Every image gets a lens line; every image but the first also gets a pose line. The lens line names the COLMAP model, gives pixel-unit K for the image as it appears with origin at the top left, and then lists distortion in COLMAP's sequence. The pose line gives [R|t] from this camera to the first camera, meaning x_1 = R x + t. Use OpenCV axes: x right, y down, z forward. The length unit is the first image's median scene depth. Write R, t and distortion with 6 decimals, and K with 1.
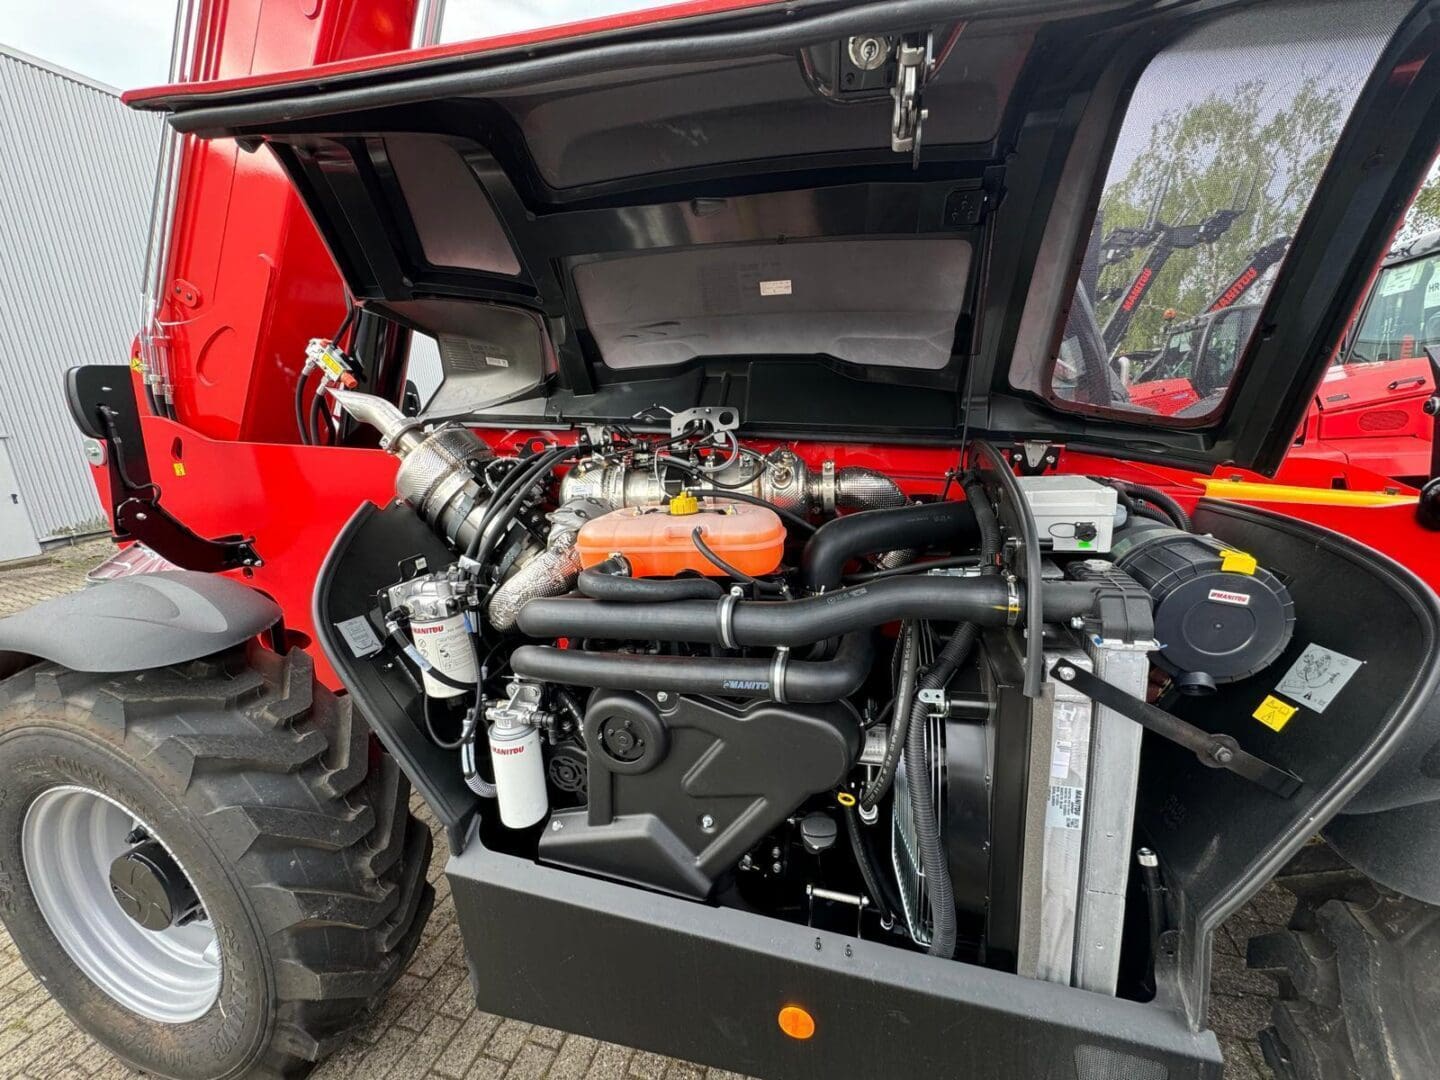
lens RADIAL K [[572.5, 0, 720.0], [0, 572.5, 540.0], [0, 0, 1]] dist [-0.001878, -0.000337]
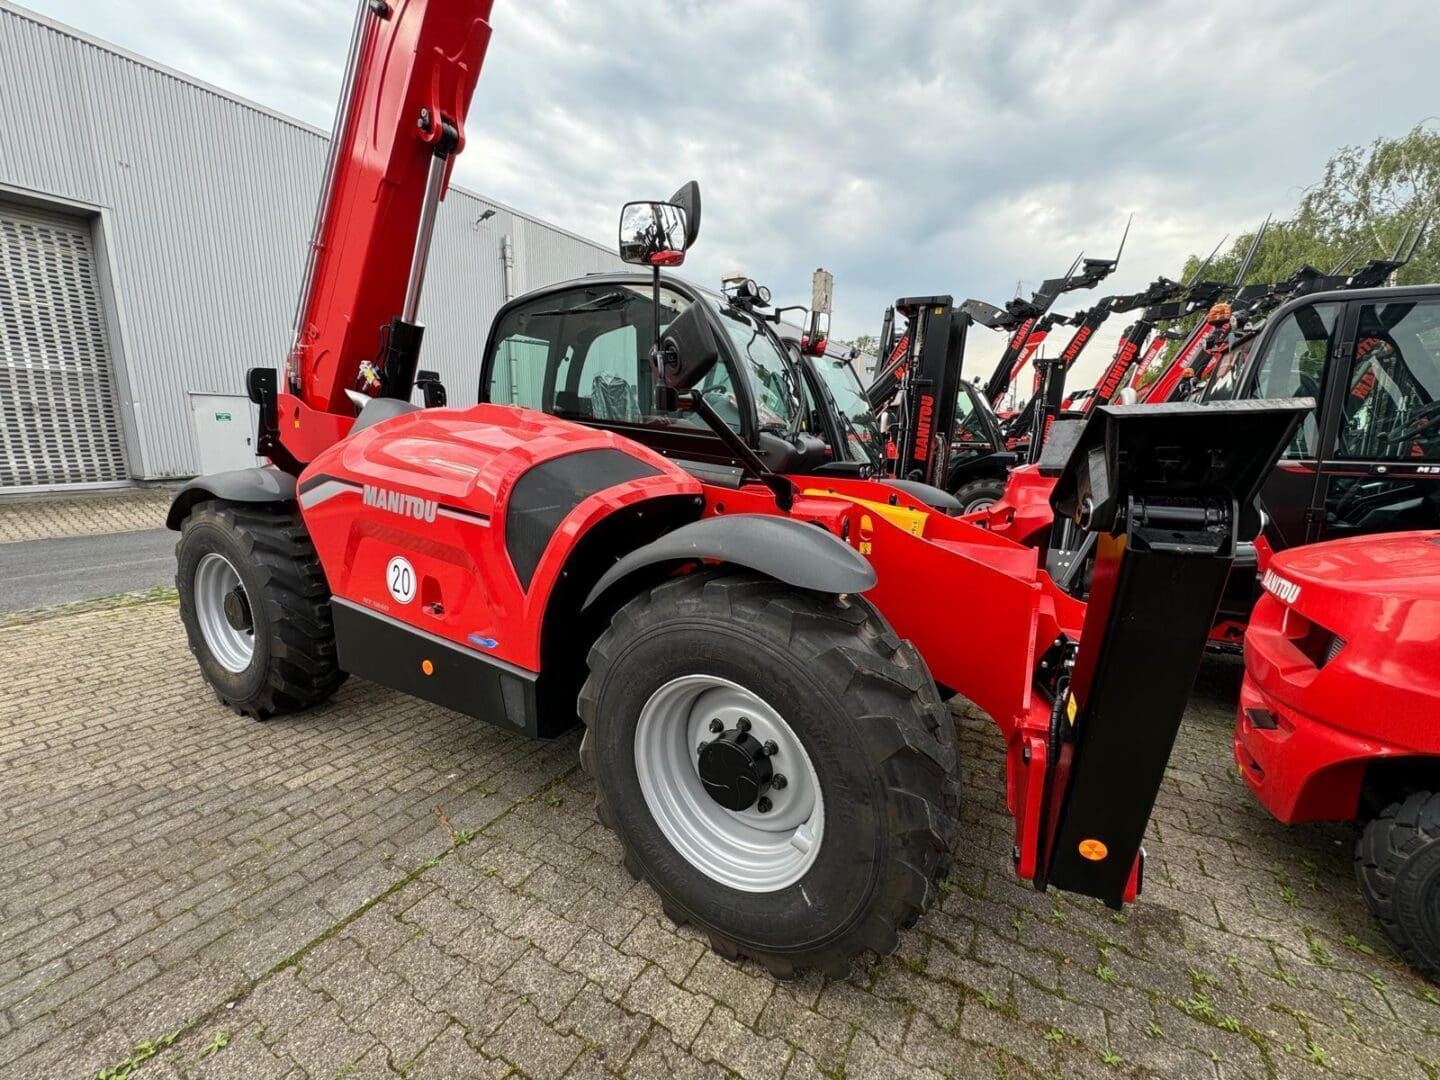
lens RADIAL K [[572.5, 0, 720.0], [0, 572.5, 540.0], [0, 0, 1]] dist [-0.001878, -0.000337]
pose [[0.970502, 0.134932, -0.199799, 0.846005], [-0.139103, 0.990254, -0.006920, 0.073555], [0.196918, 0.034509, 0.979813, -0.558678]]
